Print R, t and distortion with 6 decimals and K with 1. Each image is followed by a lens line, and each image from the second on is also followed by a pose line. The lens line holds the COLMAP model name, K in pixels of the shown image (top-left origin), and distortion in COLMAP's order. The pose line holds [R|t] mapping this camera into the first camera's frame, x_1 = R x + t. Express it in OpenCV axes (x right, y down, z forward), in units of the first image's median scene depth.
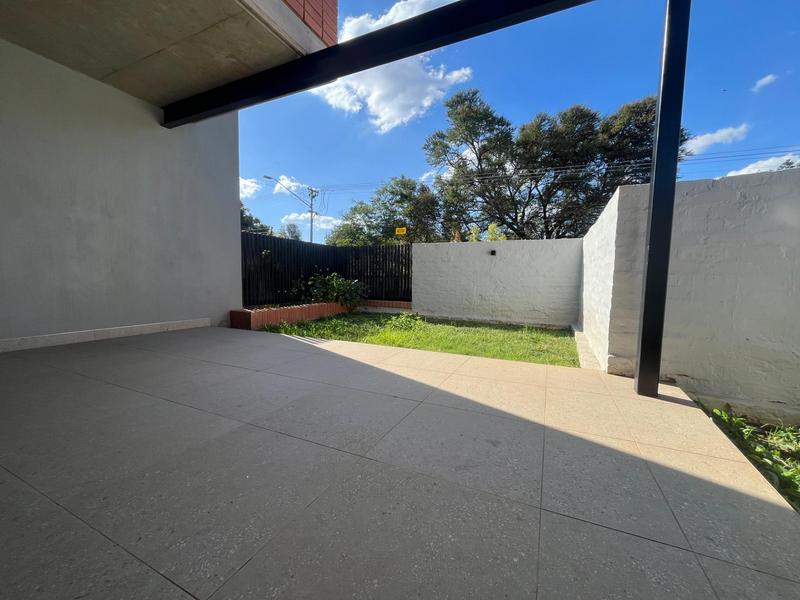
lens RADIAL K [[321.9, 0, 400.4], [0, 321.9, 302.8], [0, 0, 1]] dist [-0.000388, -0.000318]
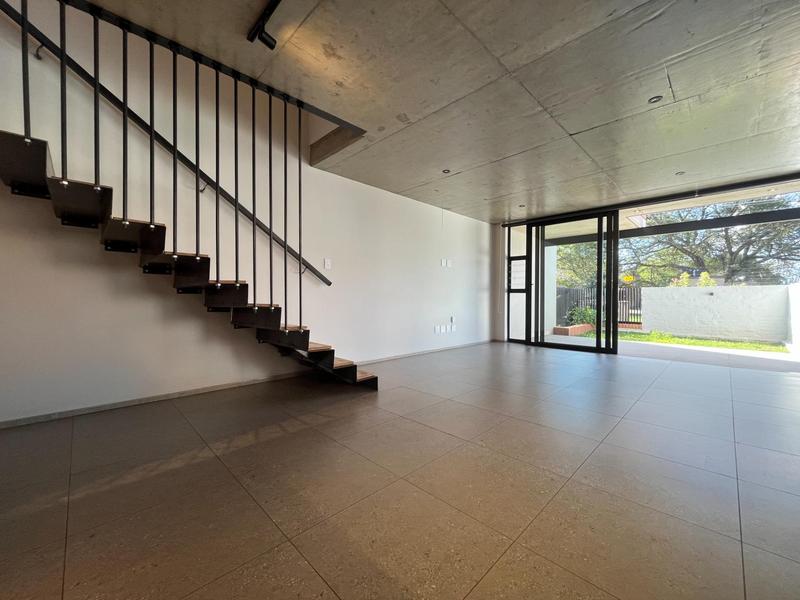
lens RADIAL K [[321.9, 0, 400.4], [0, 321.9, 302.8], [0, 0, 1]] dist [-0.000388, -0.000318]
pose [[0.936673, -0.006890, -0.350138, -0.587108], [-0.017377, 0.997661, -0.066116, 0.018393], [0.349774, 0.068013, 0.934362, -1.002744]]
